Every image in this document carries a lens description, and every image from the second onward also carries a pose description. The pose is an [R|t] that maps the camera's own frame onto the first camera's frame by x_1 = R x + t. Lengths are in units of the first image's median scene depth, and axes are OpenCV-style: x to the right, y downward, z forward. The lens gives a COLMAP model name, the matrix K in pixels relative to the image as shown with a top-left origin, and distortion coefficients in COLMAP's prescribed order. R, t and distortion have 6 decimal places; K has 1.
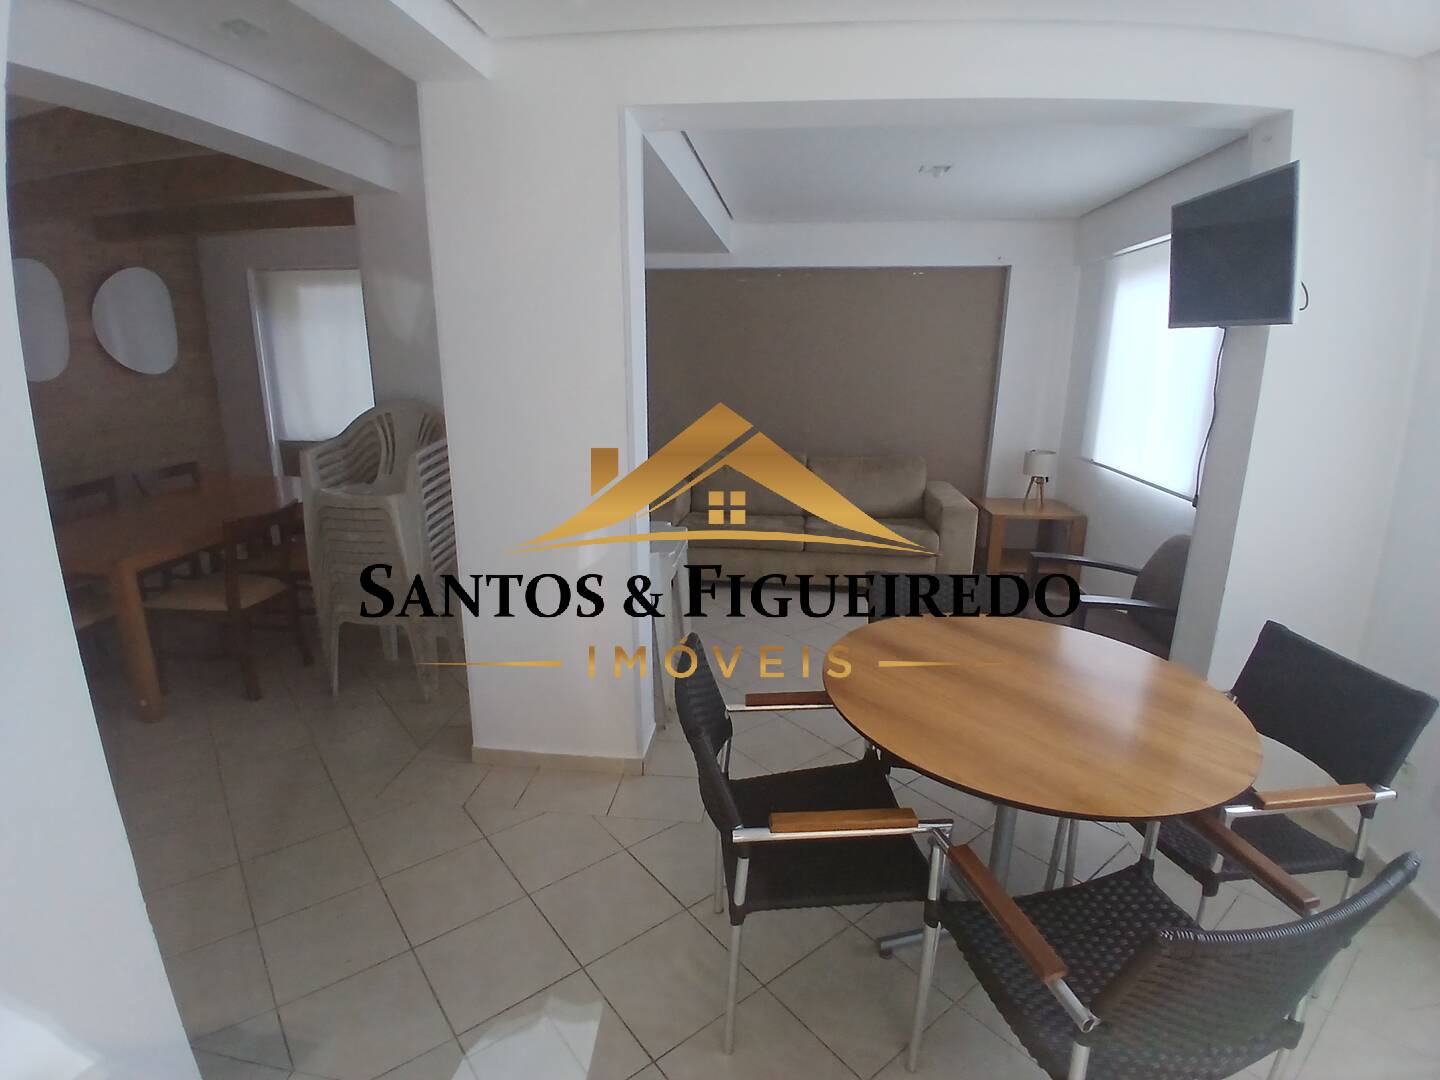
lens RADIAL K [[727.9, 0, 720.0], [0, 727.9, 540.0], [0, 0, 1]] dist [0.020434, -0.058318]
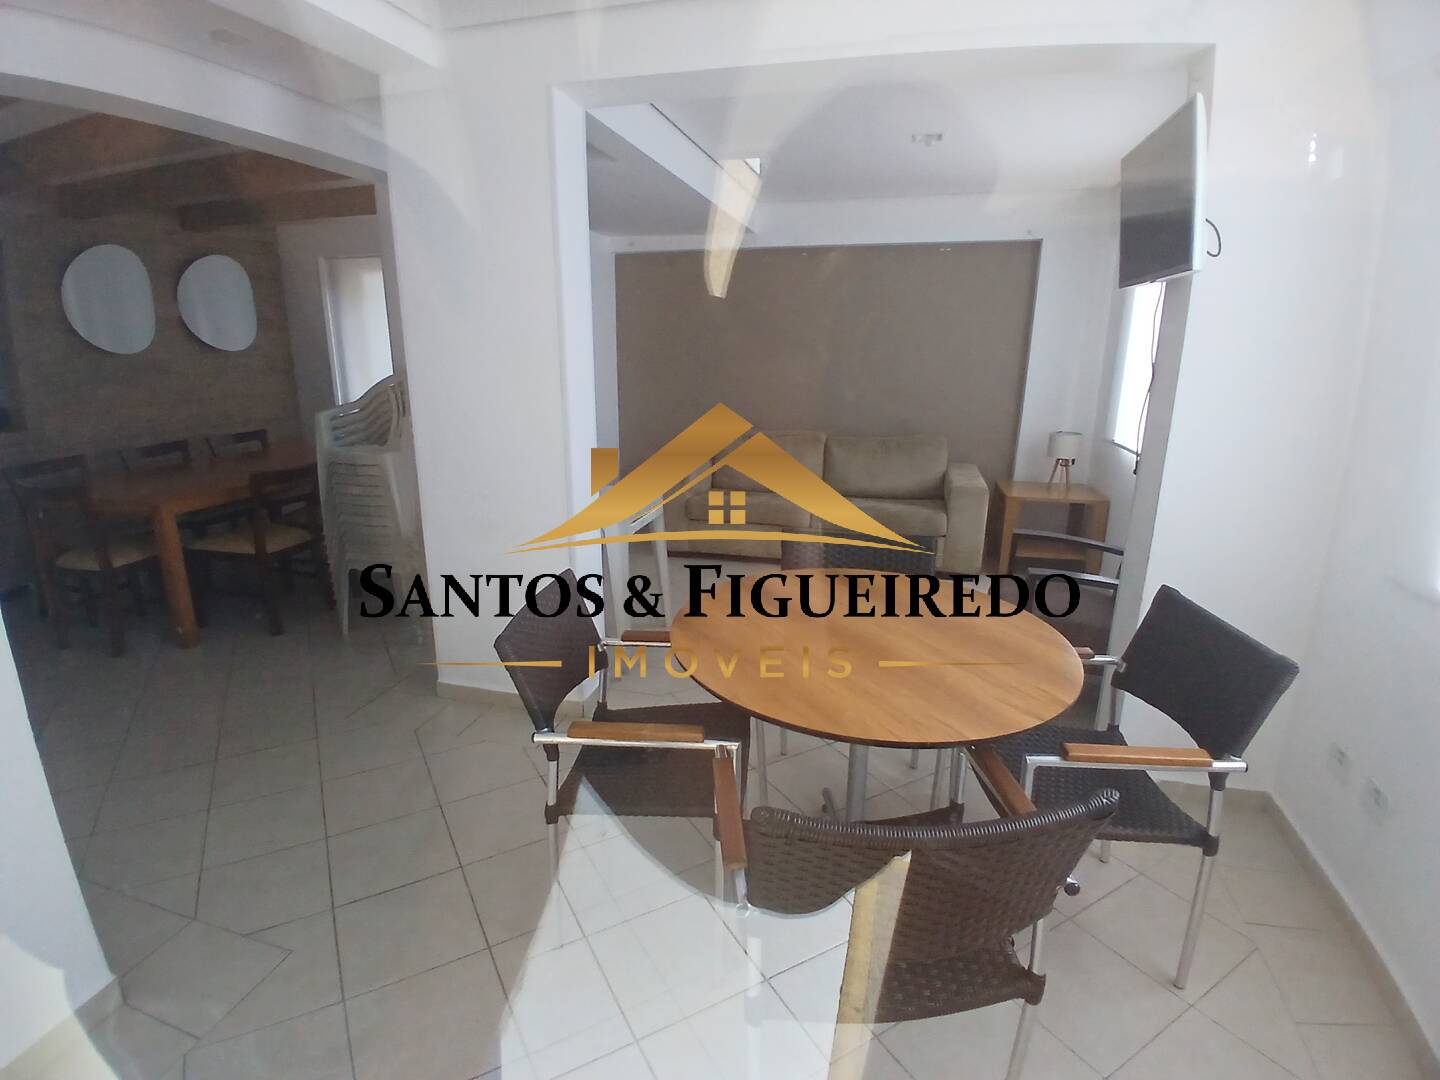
lens RADIAL K [[727.9, 0, 720.0], [0, 727.9, 540.0], [0, 0, 1]] dist [0.020434, -0.058318]
pose [[0.989457, 0.035194, -0.140487, 0.179570], [-0.034044, 0.999364, 0.010579, 0.035128], [0.140770, -0.005685, 0.990026, -0.020002]]
